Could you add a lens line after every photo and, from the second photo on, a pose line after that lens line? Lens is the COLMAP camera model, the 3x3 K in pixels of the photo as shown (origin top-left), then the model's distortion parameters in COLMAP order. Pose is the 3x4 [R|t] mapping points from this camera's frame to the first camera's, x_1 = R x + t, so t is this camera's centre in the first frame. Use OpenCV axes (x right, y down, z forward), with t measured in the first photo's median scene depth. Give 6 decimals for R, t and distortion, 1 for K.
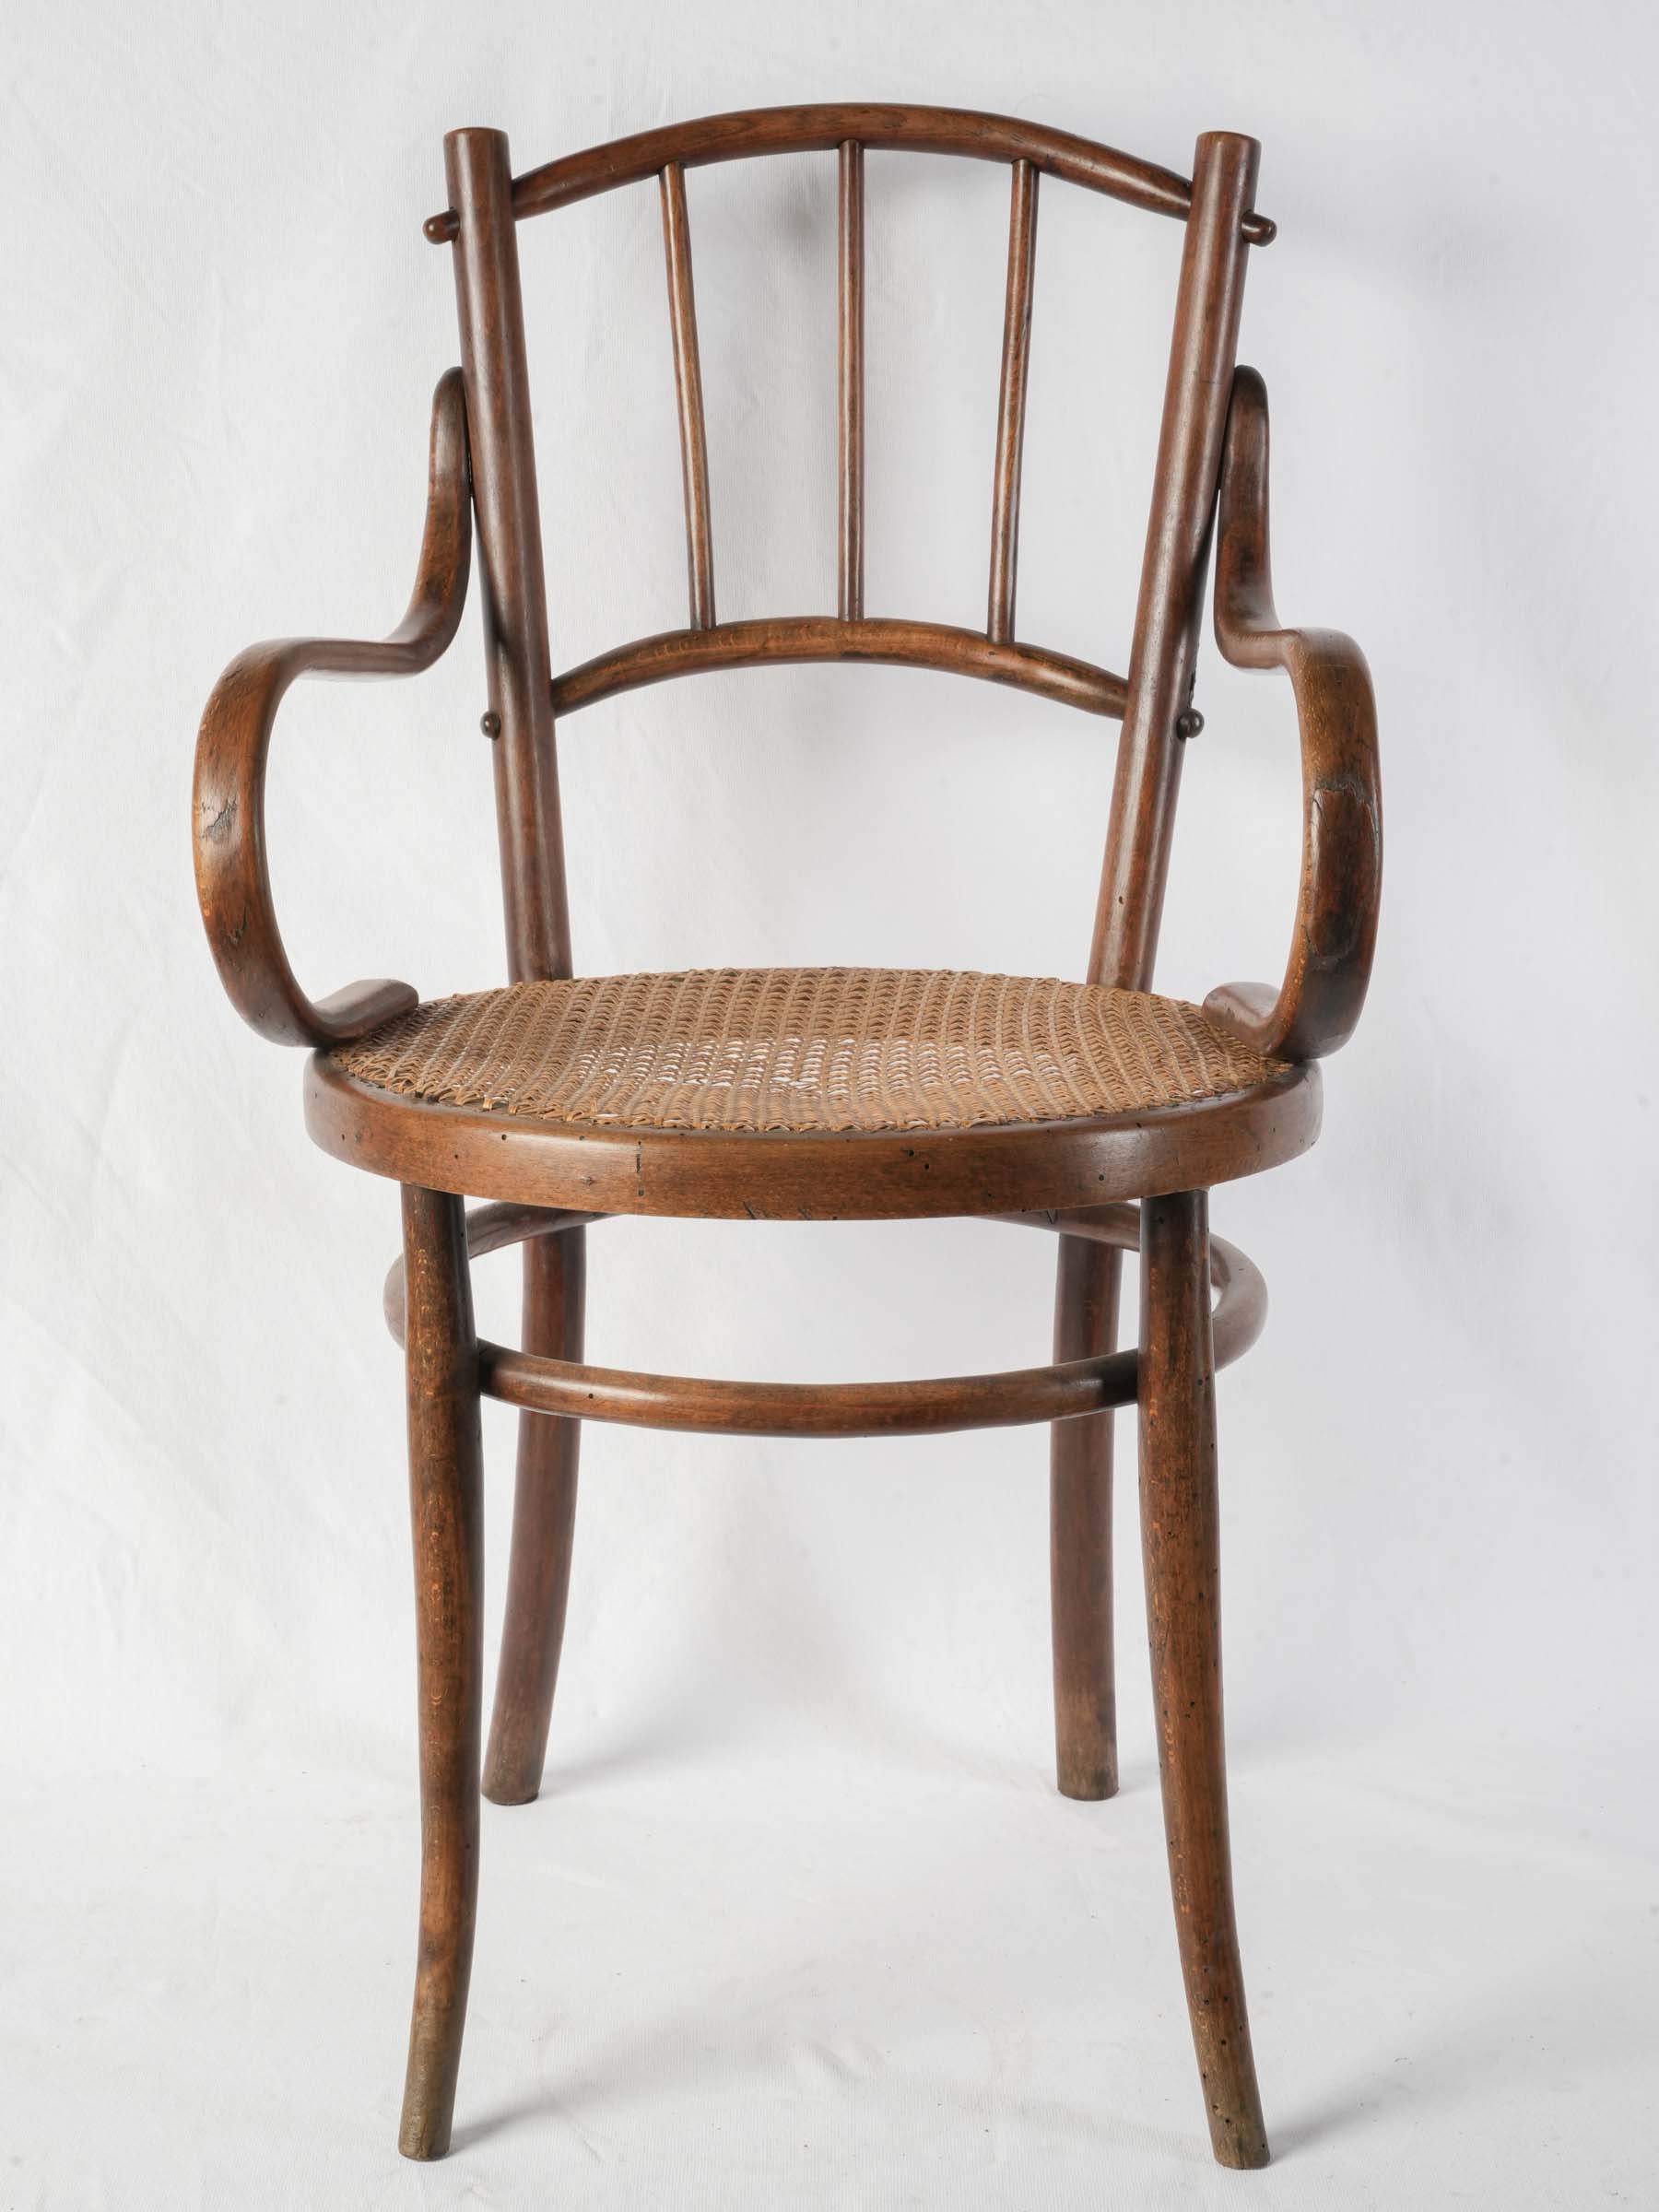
lens RADIAL K [[3673.5, 0, 829.5], [0, 3673.5, 1106.0], [0, 0, 1]] dist [0.009264, 0.003666]
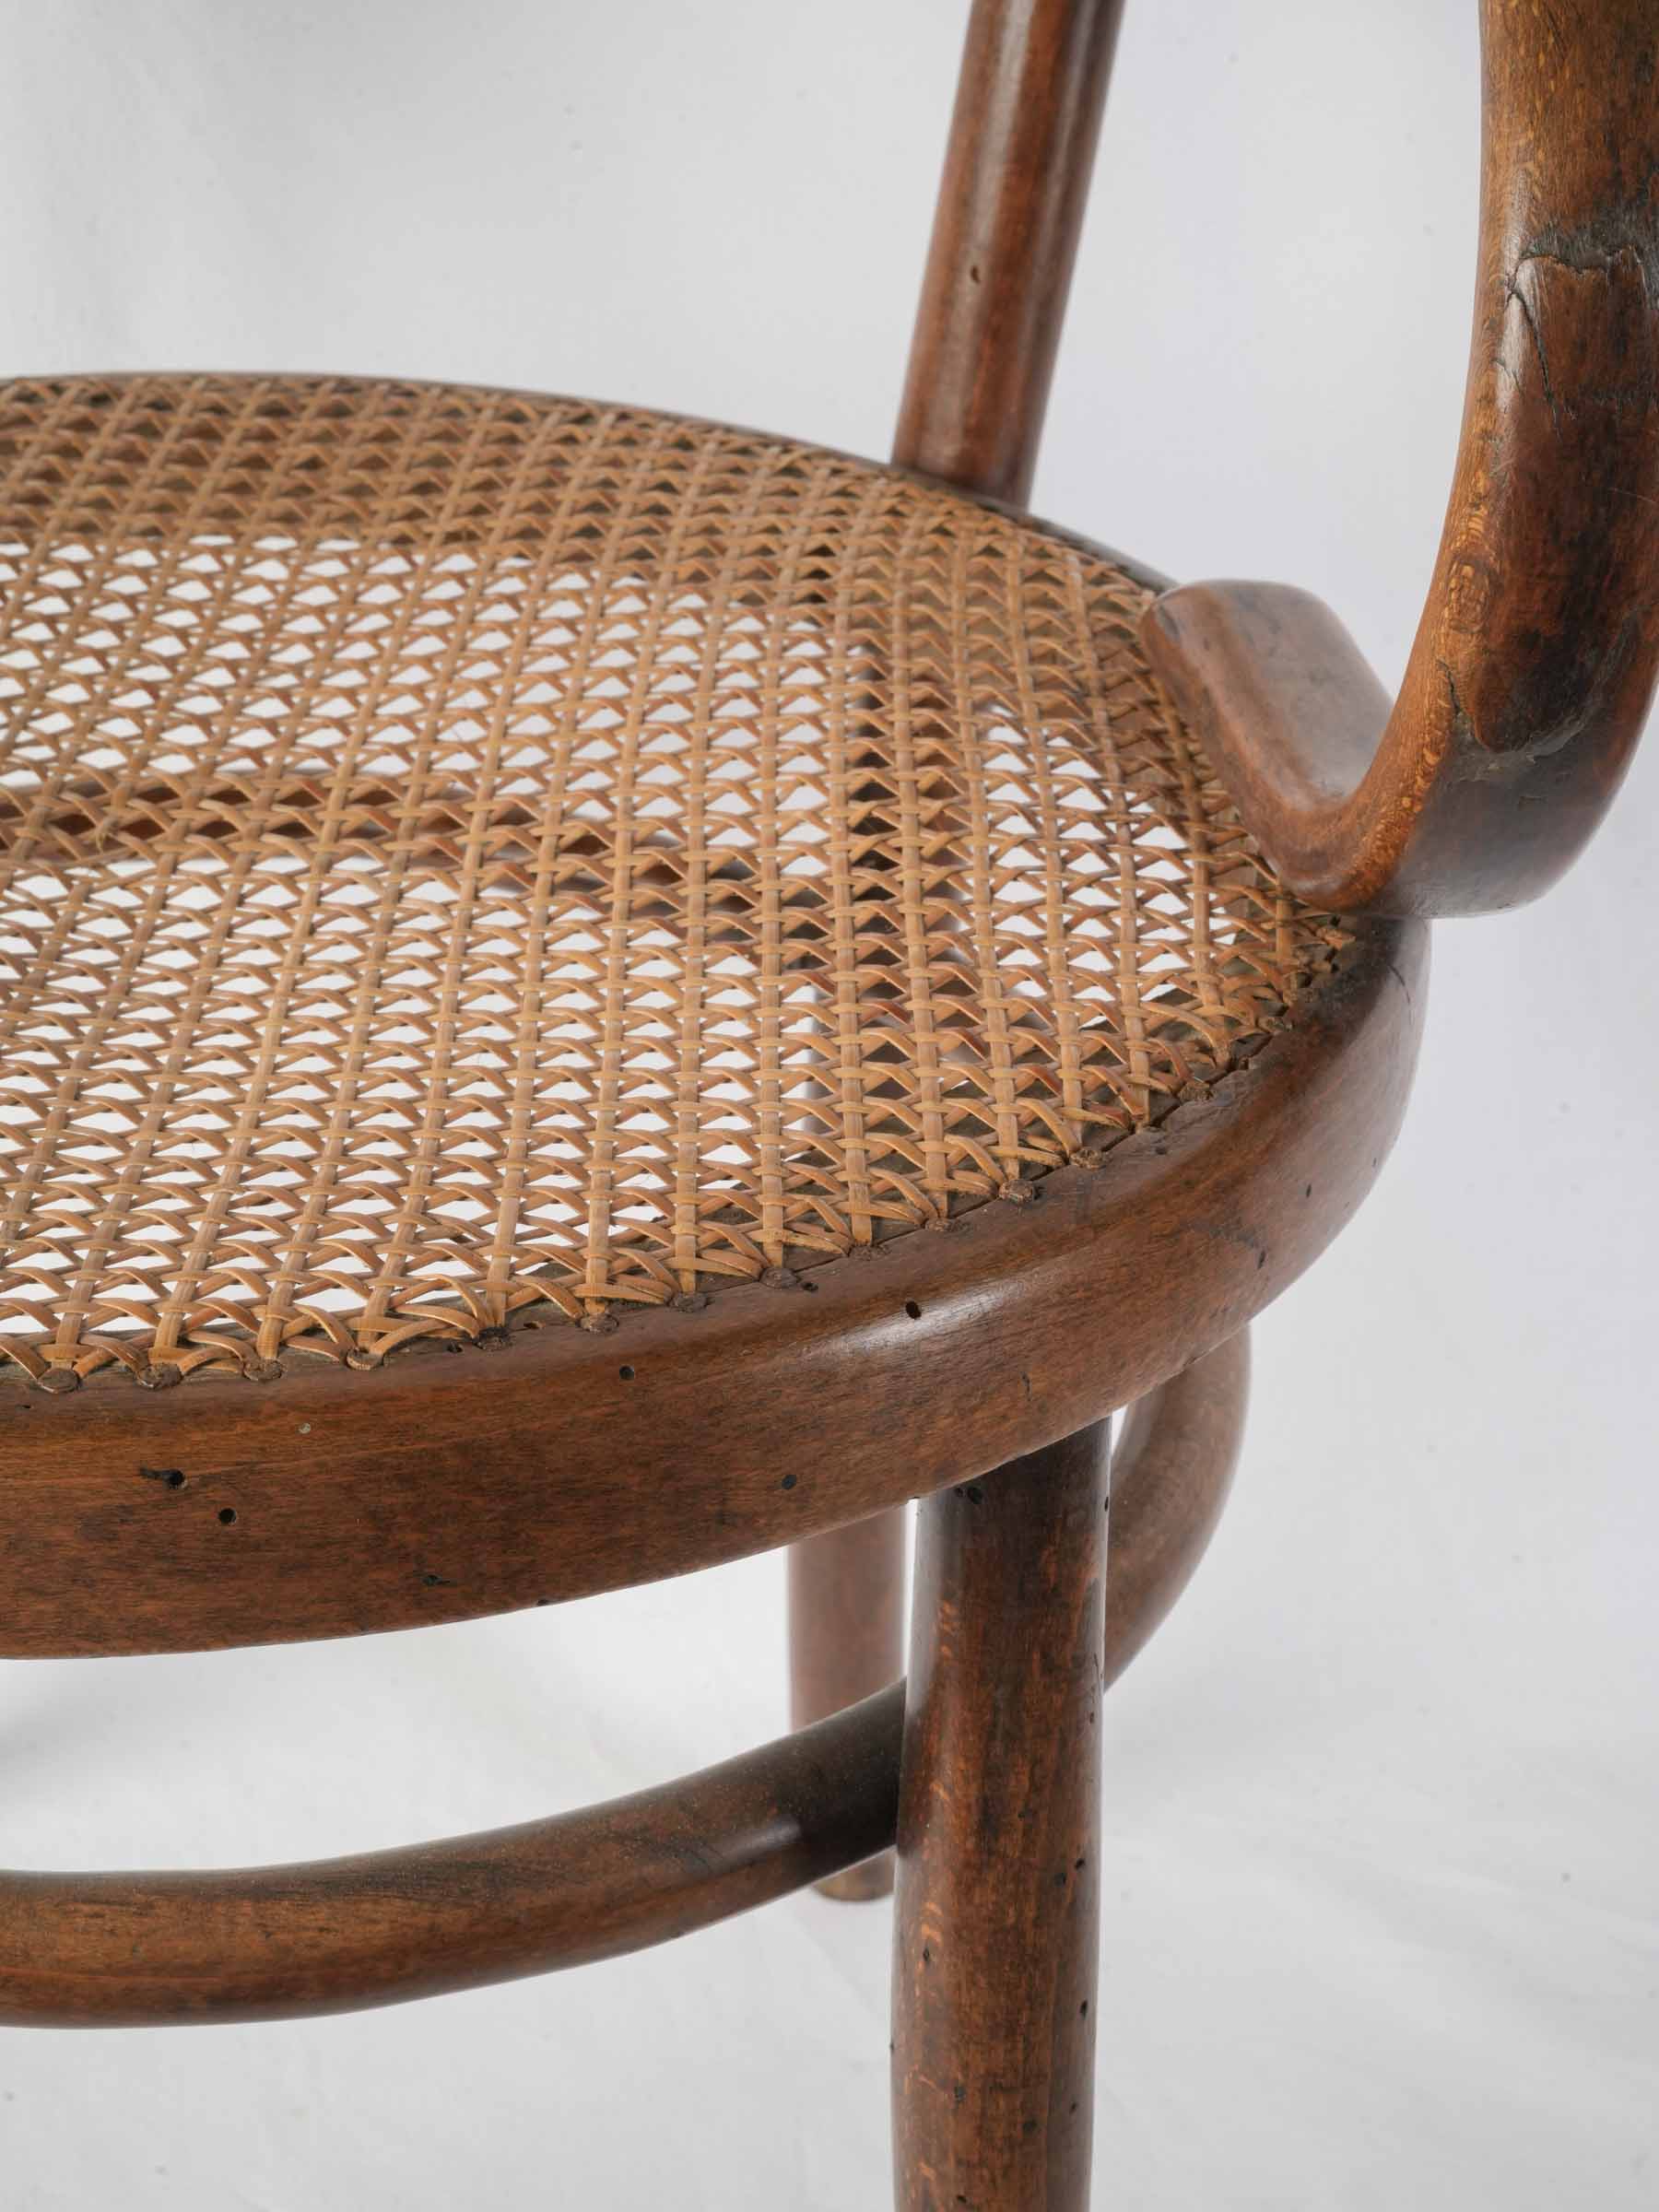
lens RADIAL K [[3673.5, 0, 829.5], [0, 3673.5, 1106.0], [0, 0, 1]] dist [0.009264, 0.003666]
pose [[0.999204, 0.032806, 0.022677, 0.066542], [-0.038059, 0.954283, 0.296472, -0.107849], [-0.011914, -0.297099, 0.954772, 0.668000]]
